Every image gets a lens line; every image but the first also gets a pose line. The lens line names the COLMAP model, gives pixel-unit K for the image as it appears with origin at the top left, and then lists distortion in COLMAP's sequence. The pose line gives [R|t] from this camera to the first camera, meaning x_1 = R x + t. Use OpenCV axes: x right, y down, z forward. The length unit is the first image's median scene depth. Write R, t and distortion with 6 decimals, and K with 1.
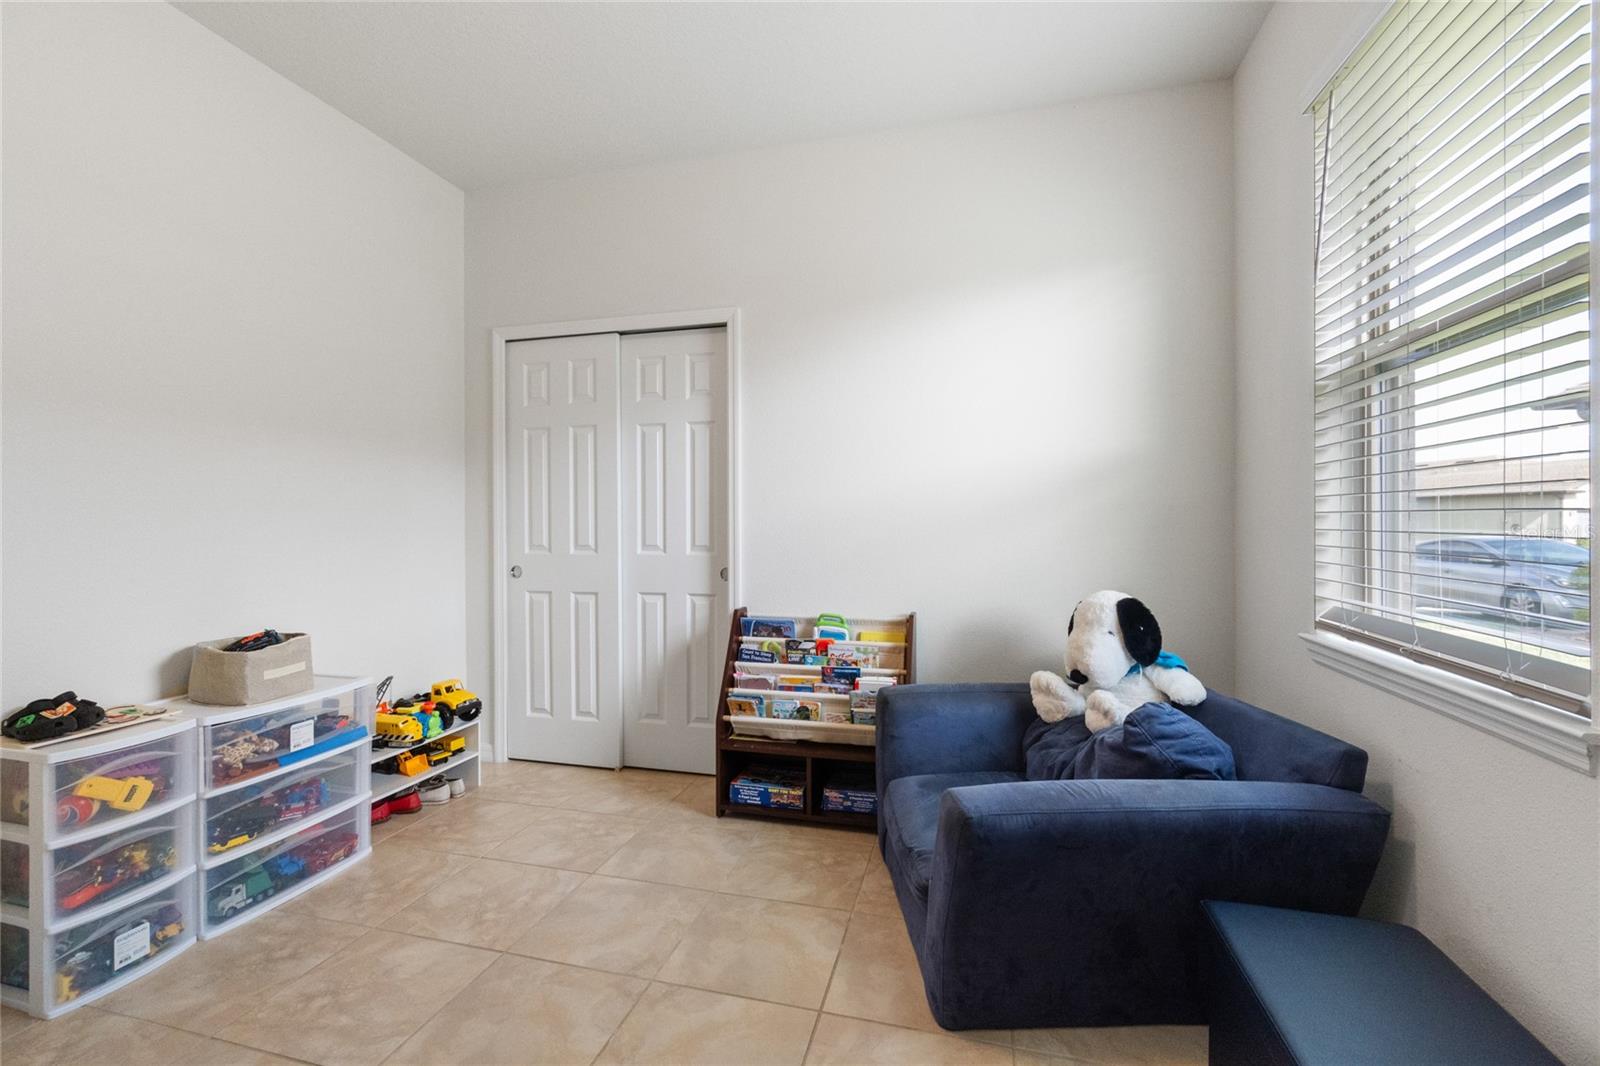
lens RADIAL K [[697.2, 0, 796.6], [0, 697.2, 525.0], [0, 0, 1]] dist [-0.011943, 0.005151]
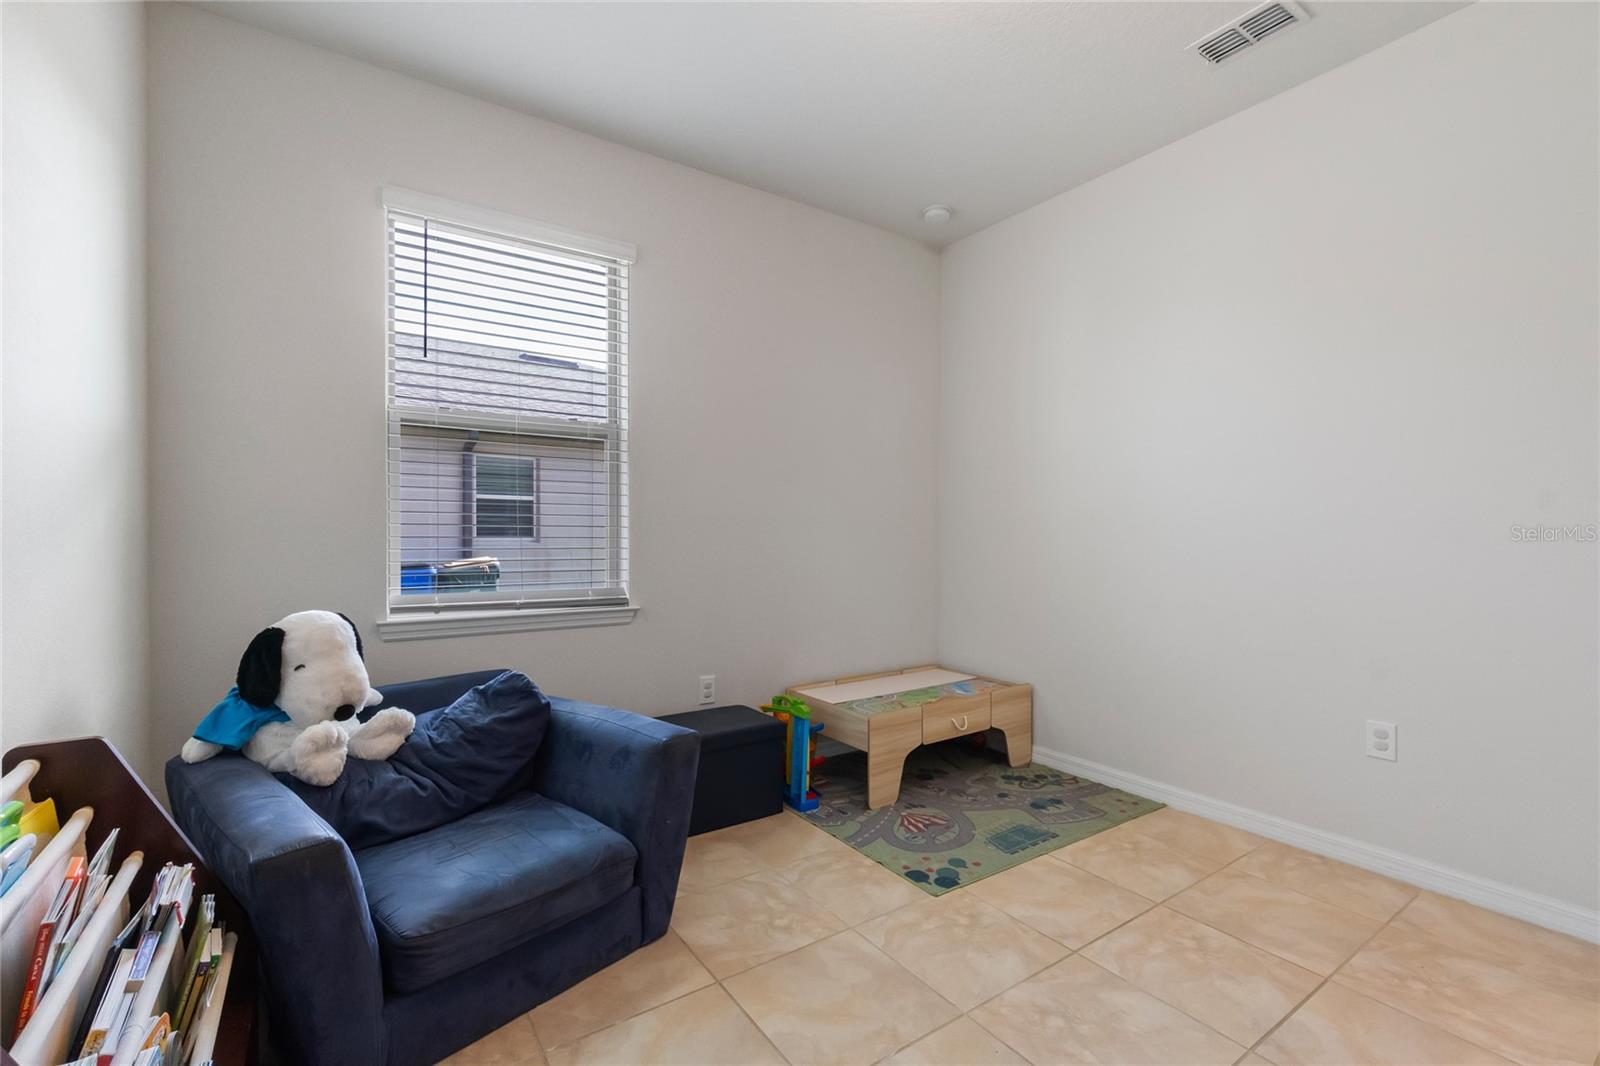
lens RADIAL K [[697.2, 0, 799.5], [0, 697.2, 533.3], [0, 0, 1]] dist [-0.011943, 0.005151]
pose [[-0.761382, 0.002593, 0.648299, -0.464291], [0.008318, 0.999949, 0.005769, -0.001441], [-0.648251, 0.009785, -0.761364, 1.054161]]
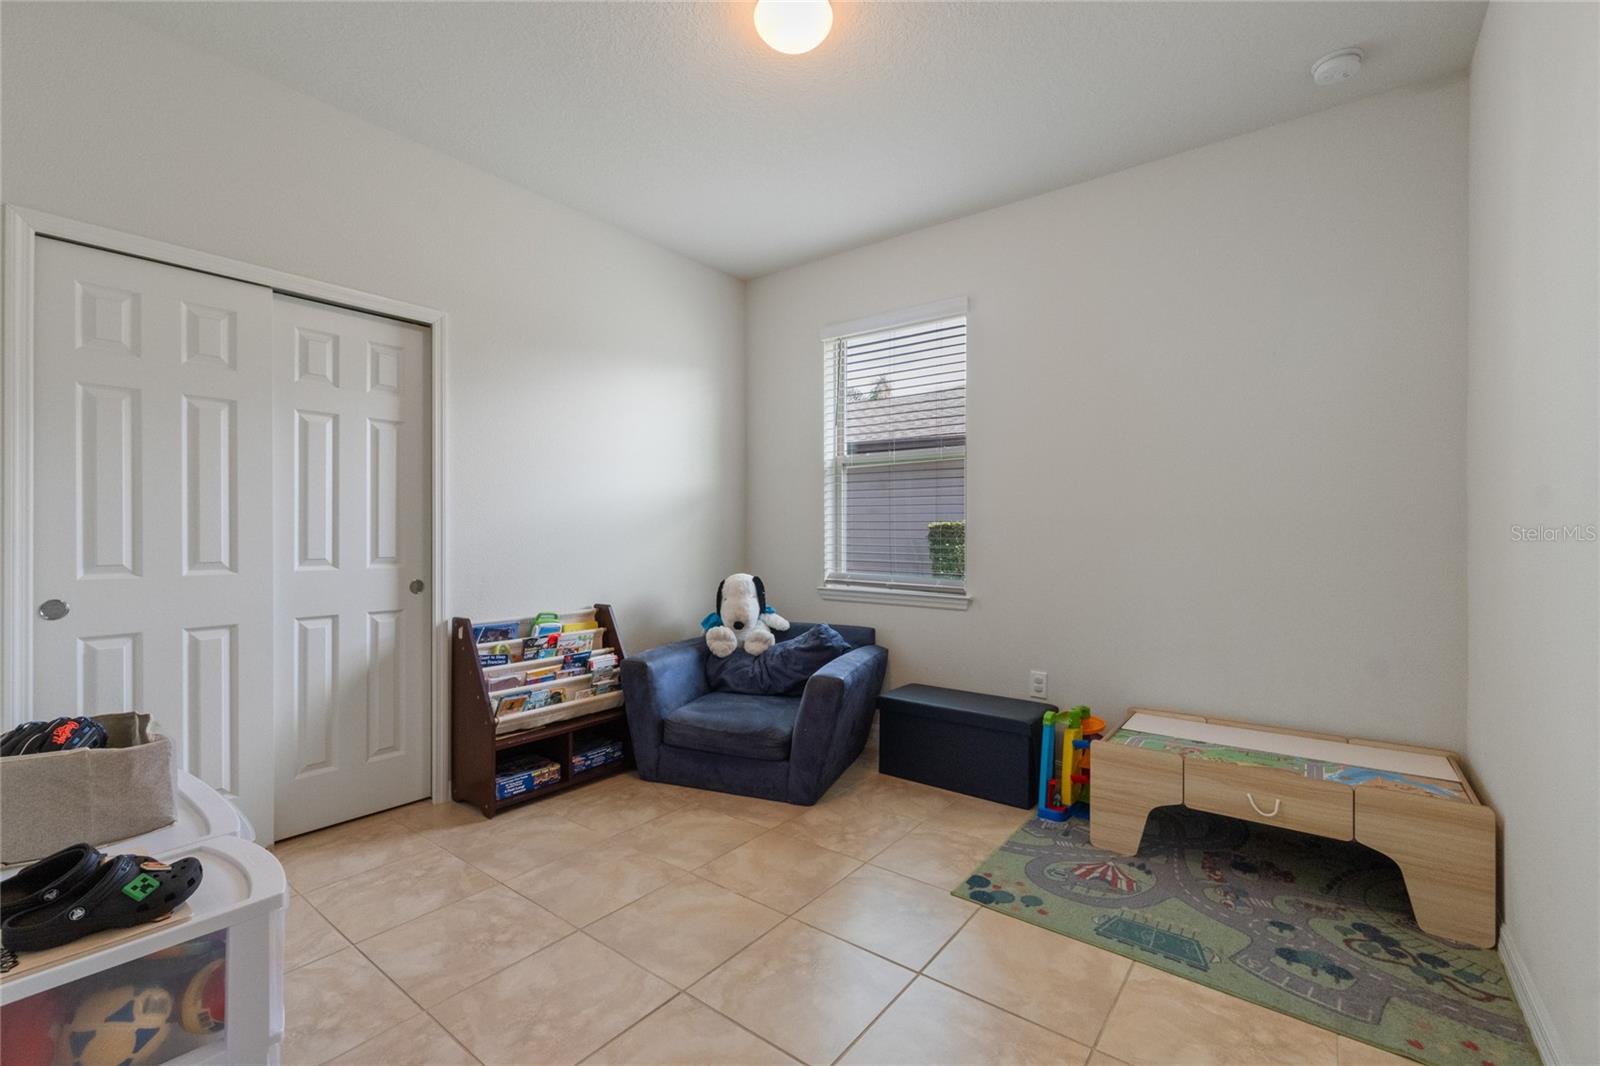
lens RADIAL K [[697.2, 0, 795.7], [0, 697.2, 536.4], [0, 0, 1]] dist [-0.011943, 0.005151]
pose [[0.384133, 0.000148, 0.923278, -0.890485], [0.002070, 0.999997, -0.001022, 0.004748], [-0.923276, 0.002304, 0.384131, 0.188627]]
